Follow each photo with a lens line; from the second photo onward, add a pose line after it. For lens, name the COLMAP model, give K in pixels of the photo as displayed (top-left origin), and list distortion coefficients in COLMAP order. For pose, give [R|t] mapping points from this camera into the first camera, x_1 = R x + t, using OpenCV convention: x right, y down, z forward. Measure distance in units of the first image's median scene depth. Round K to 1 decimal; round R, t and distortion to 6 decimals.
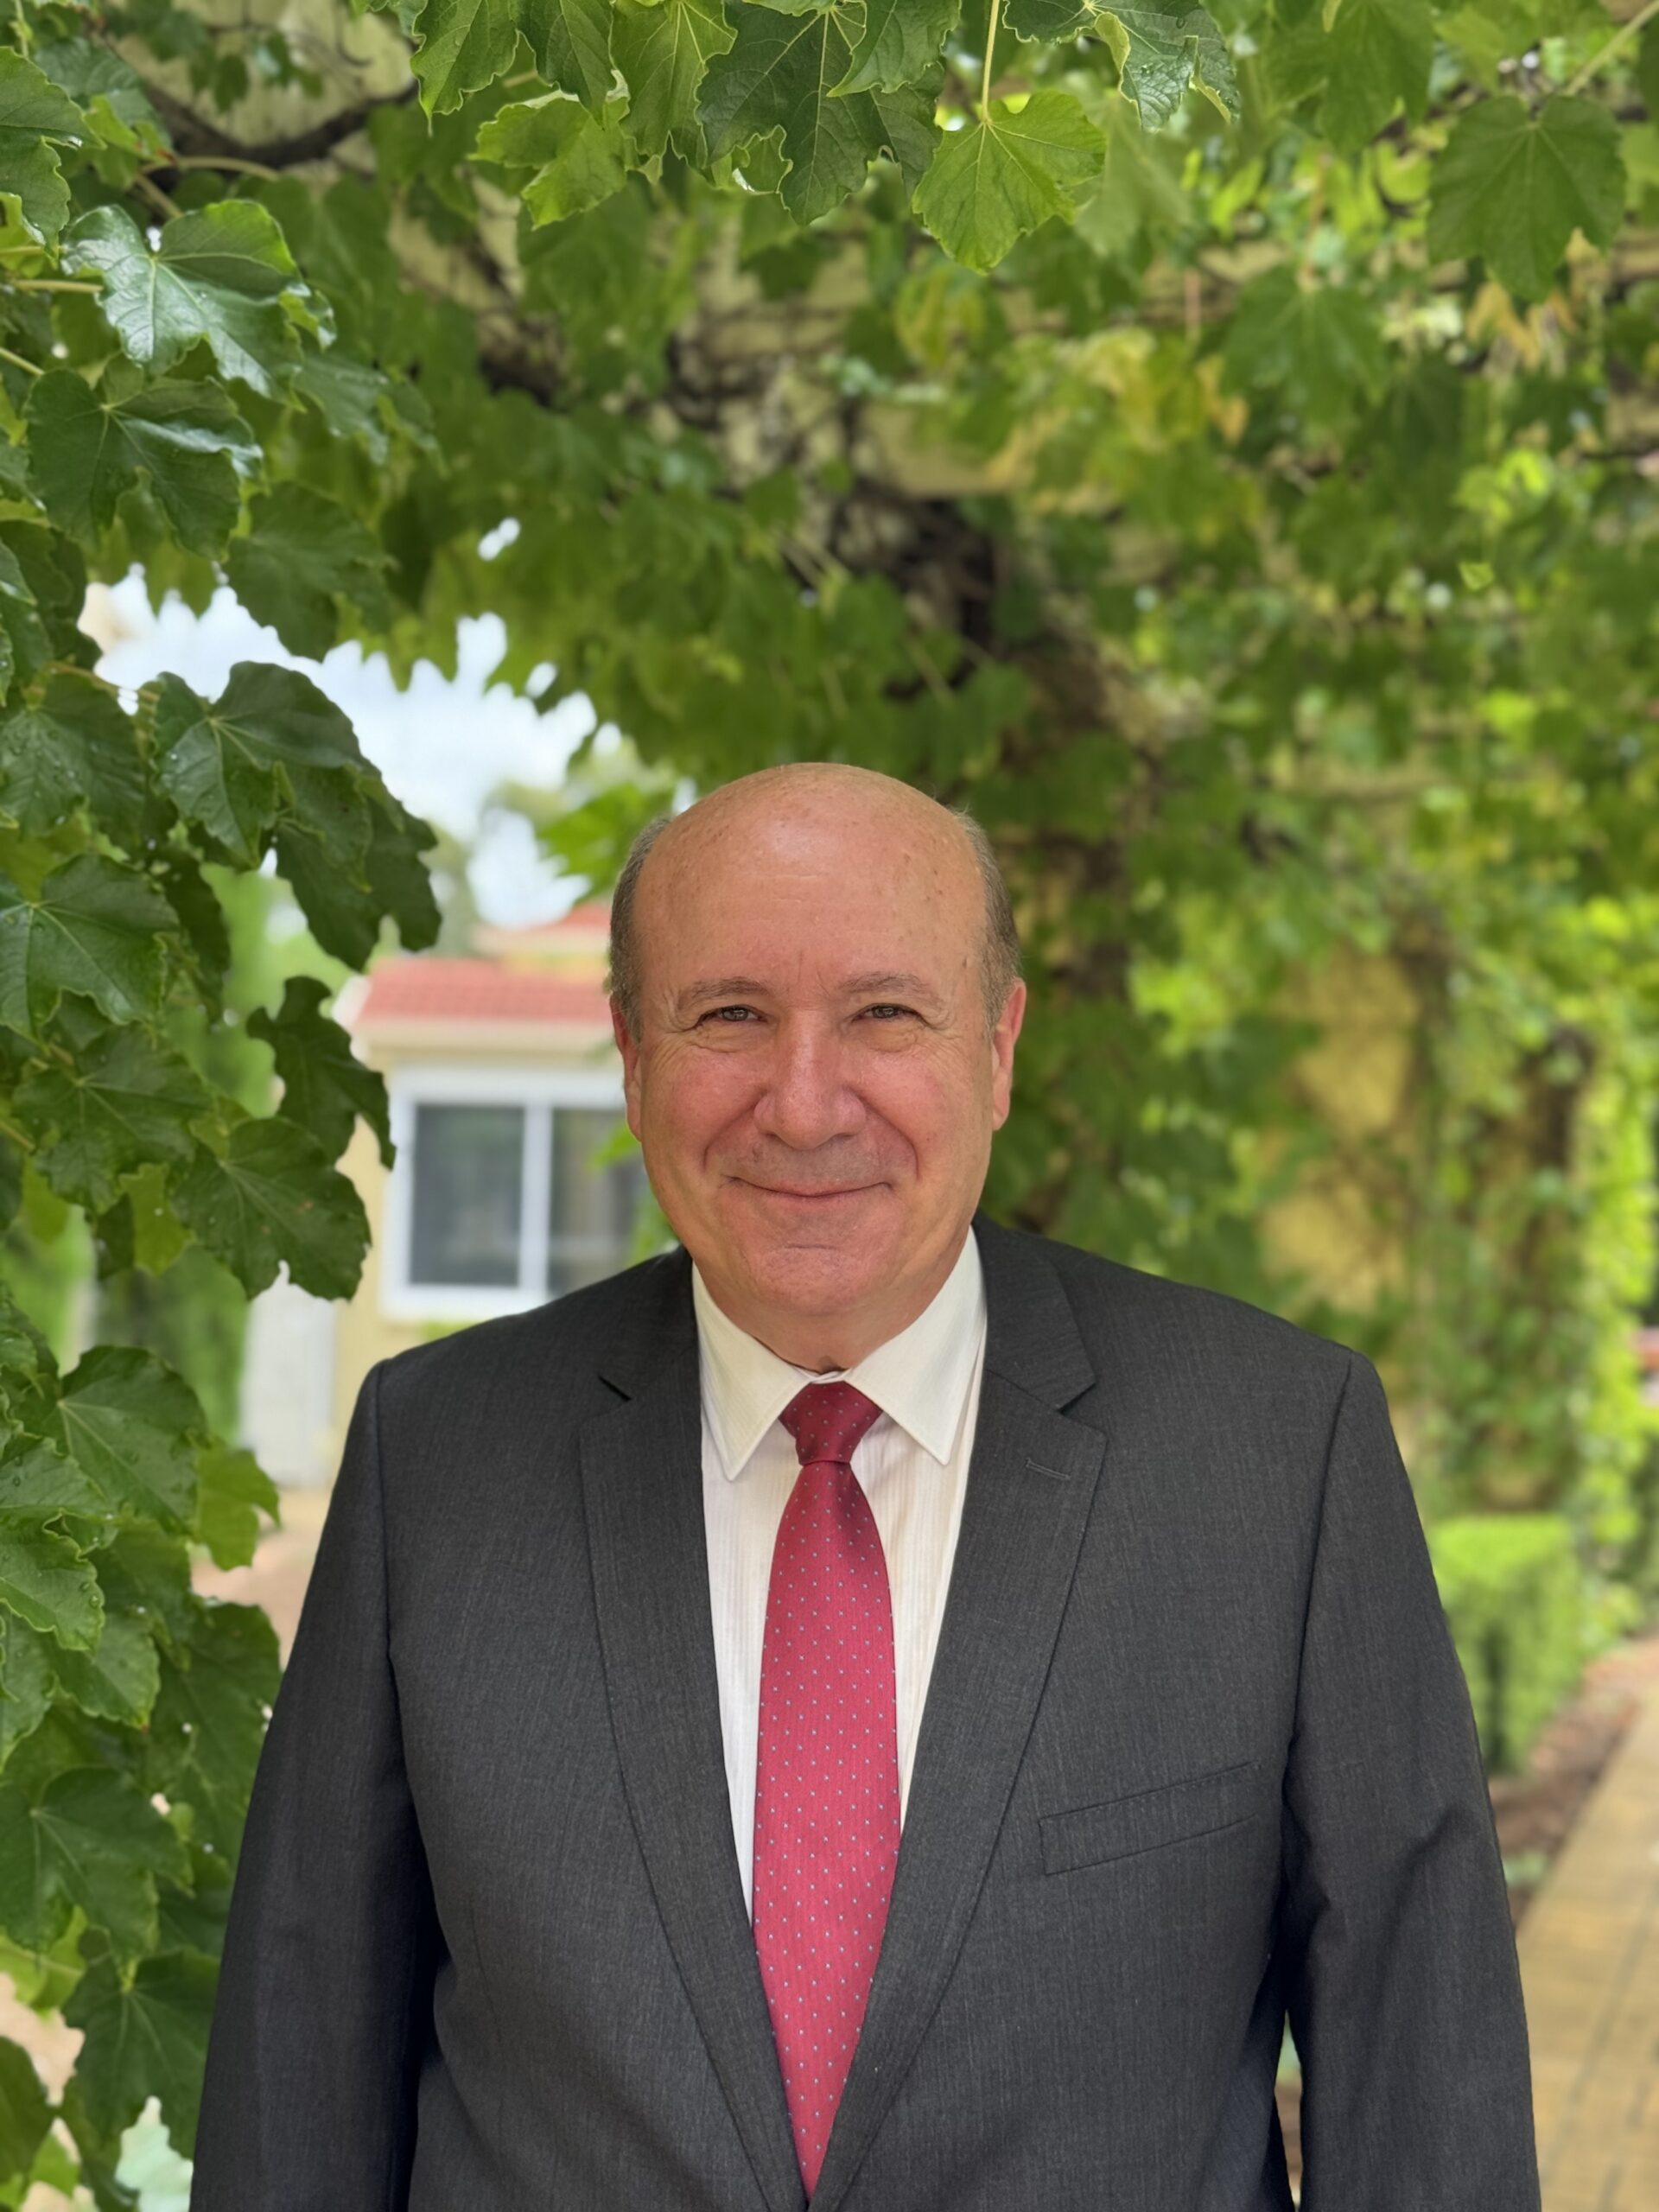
lens RADIAL K [[3108.3, 0, 811.4], [0, 3108.3, 1102.2], [0, 0, 1]] dist [0.135830, 0.000000]
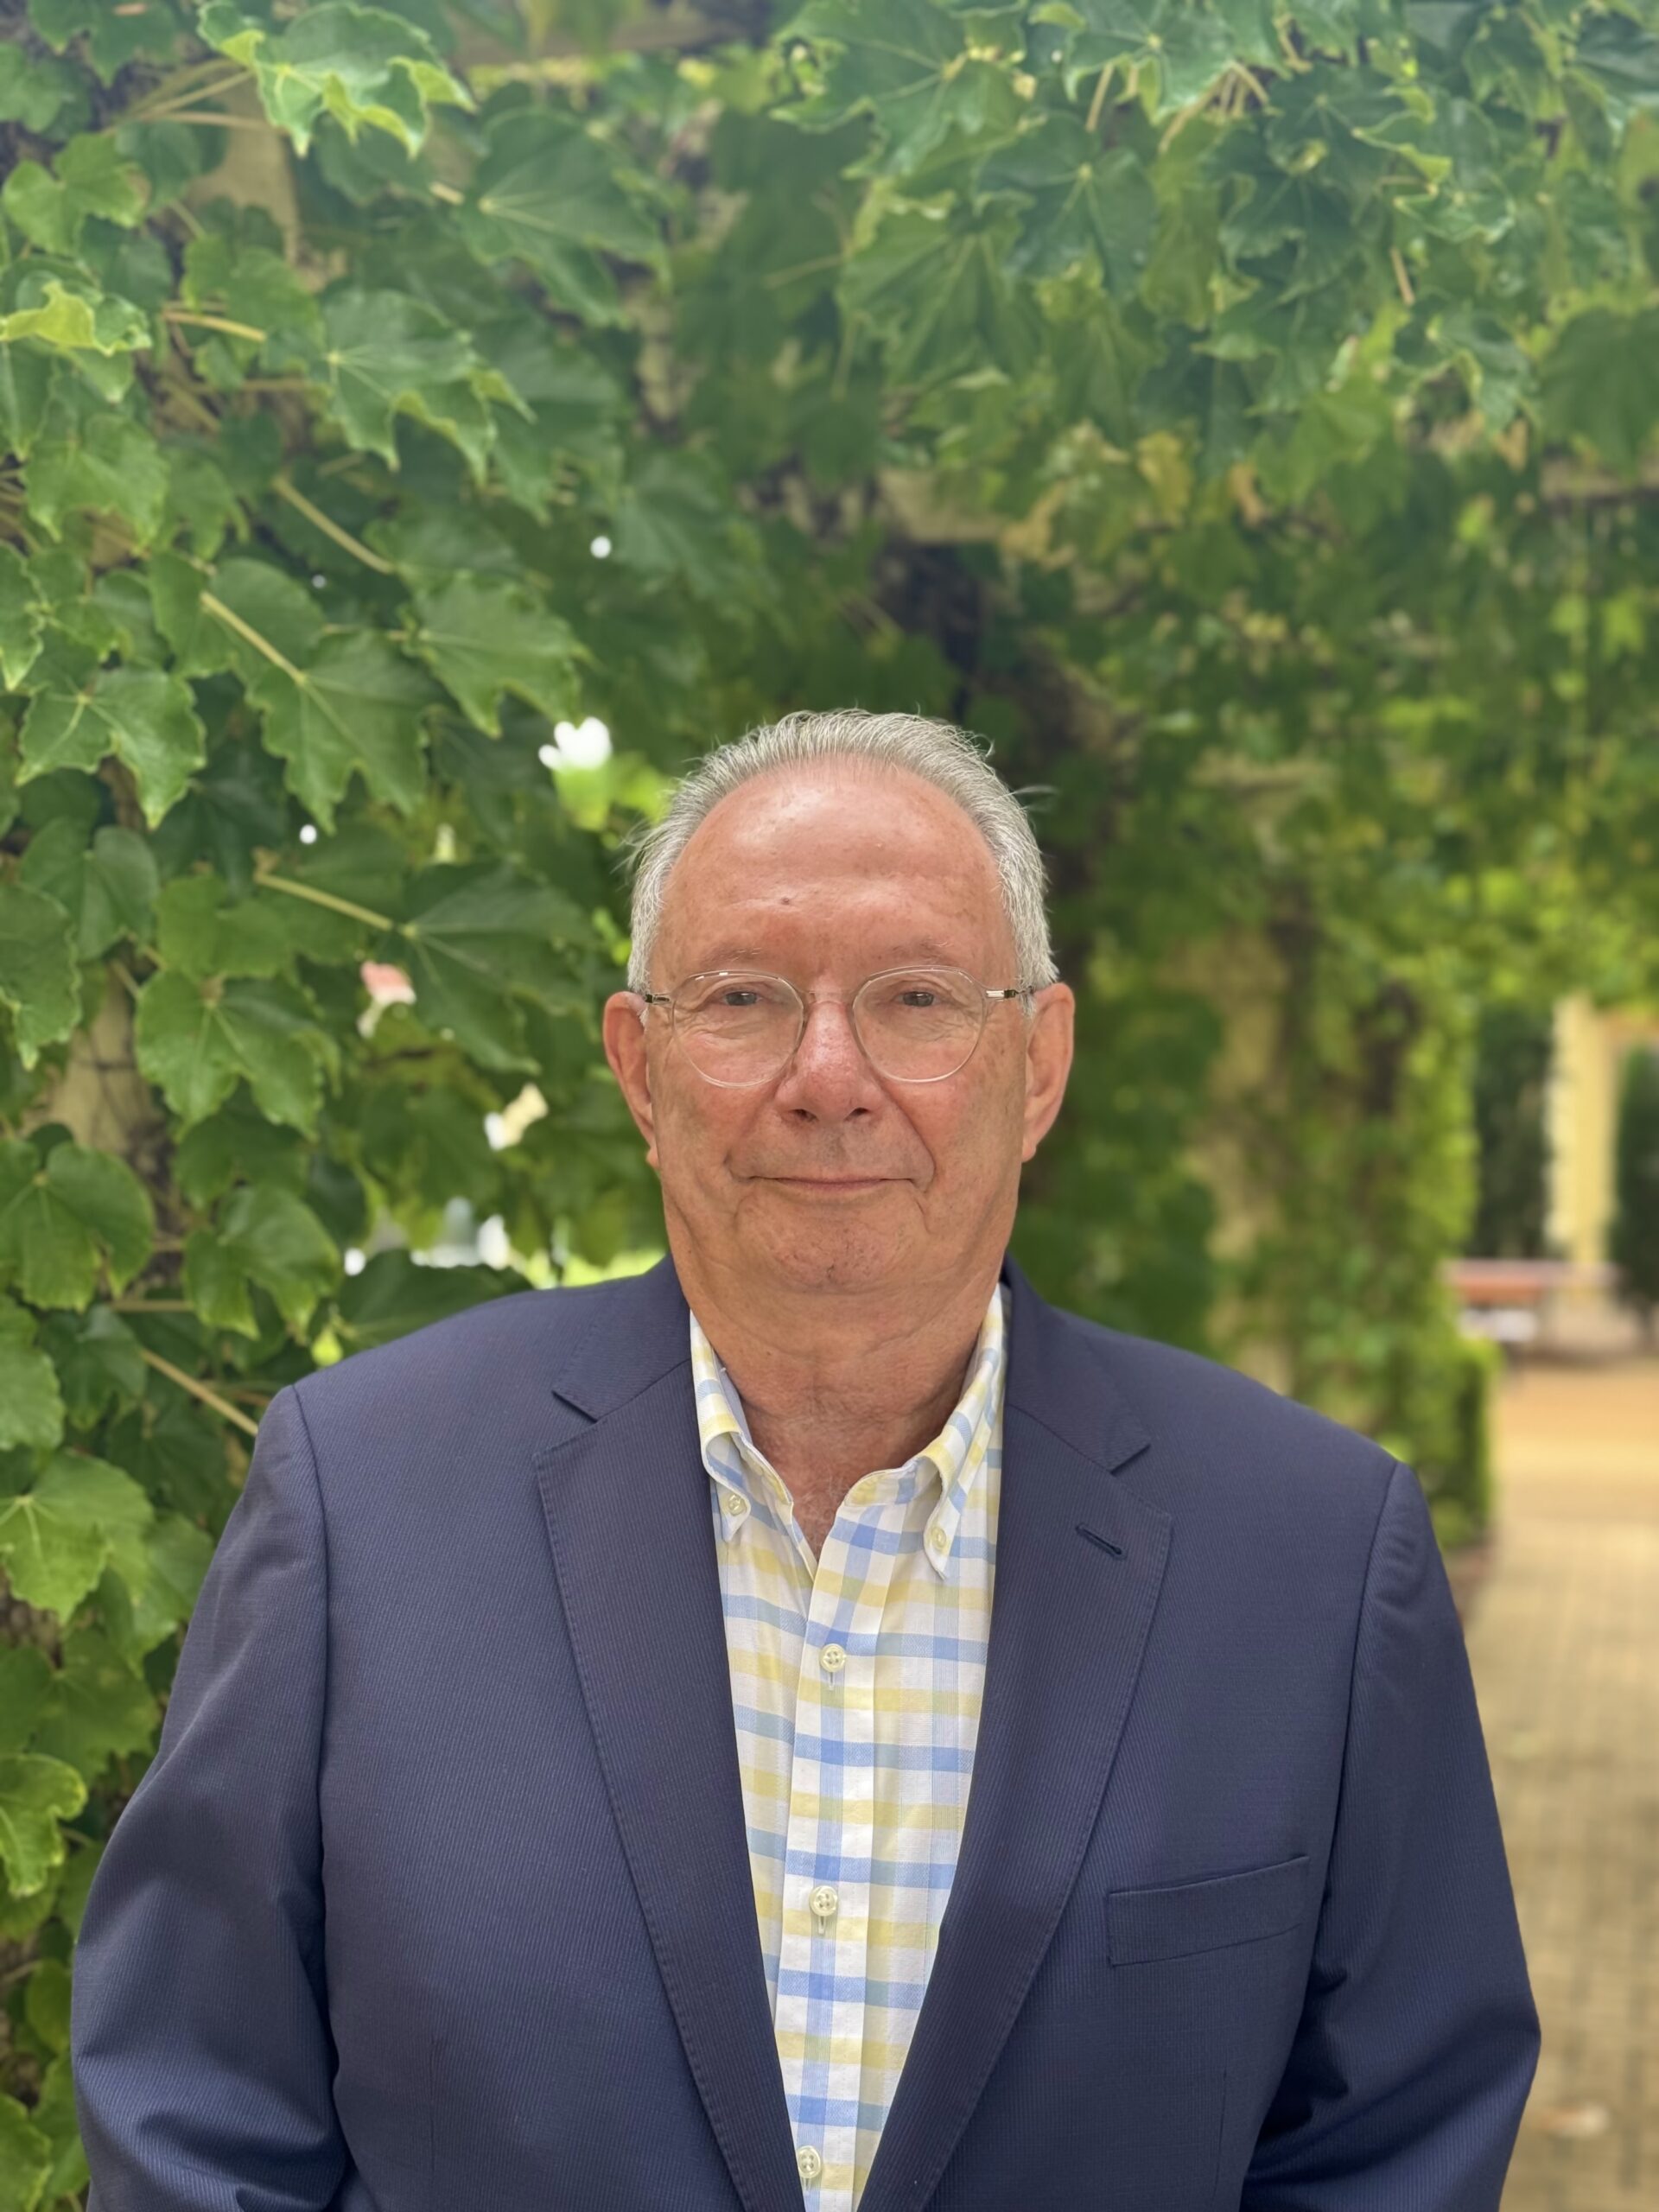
lens RADIAL K [[3108.3, 0, 790.0], [0, 3108.3, 1100.0], [0, 0, 1]] dist [0.135830, 0.000000]
pose [[0.997508, -0.019004, 0.067949, -0.124958], [0.017933, 0.999706, 0.016343, -0.019389], [-0.068240, -0.015083, 0.997555, -0.152618]]
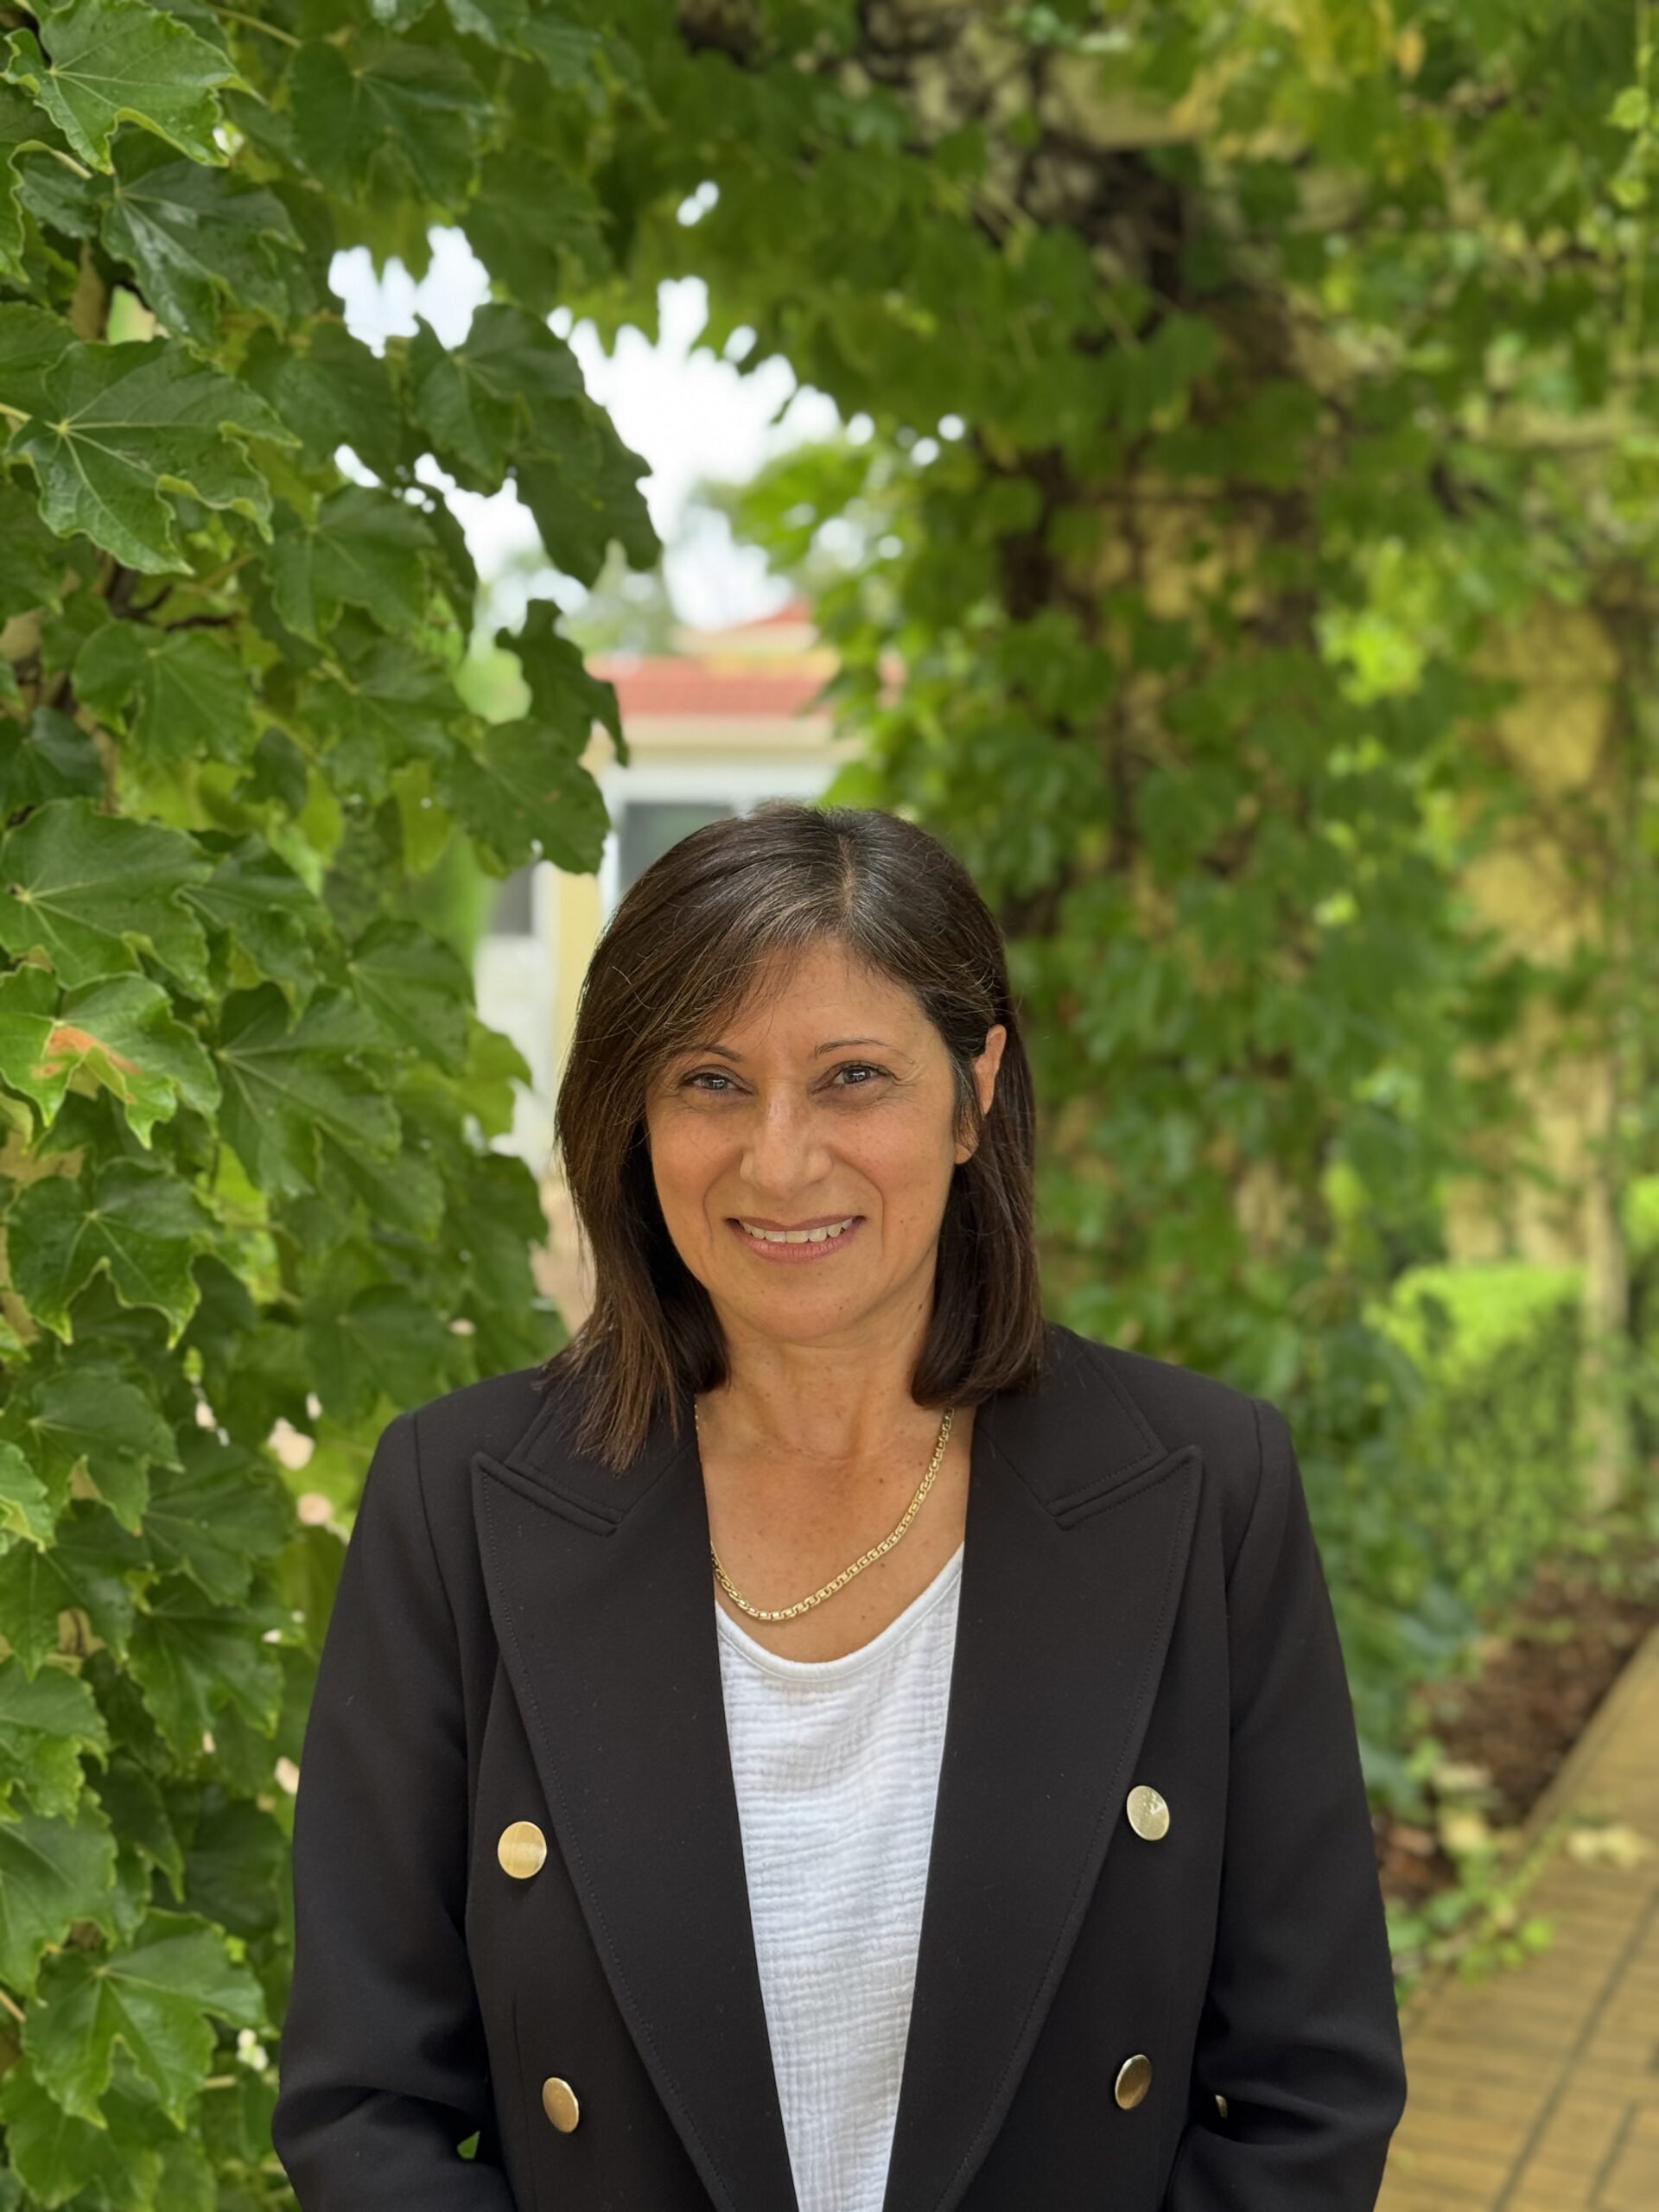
lens RADIAL K [[3108.3, 0, 826.1], [0, 3108.3, 1104.4], [0, 0, 1]] dist [0.135830, 0.000000]
pose [[0.997952, -0.013836, -0.062450, 0.004084], [0.019839, 0.995130, 0.096549, 0.020851], [0.060810, -0.097591, 0.993367, -0.075822]]
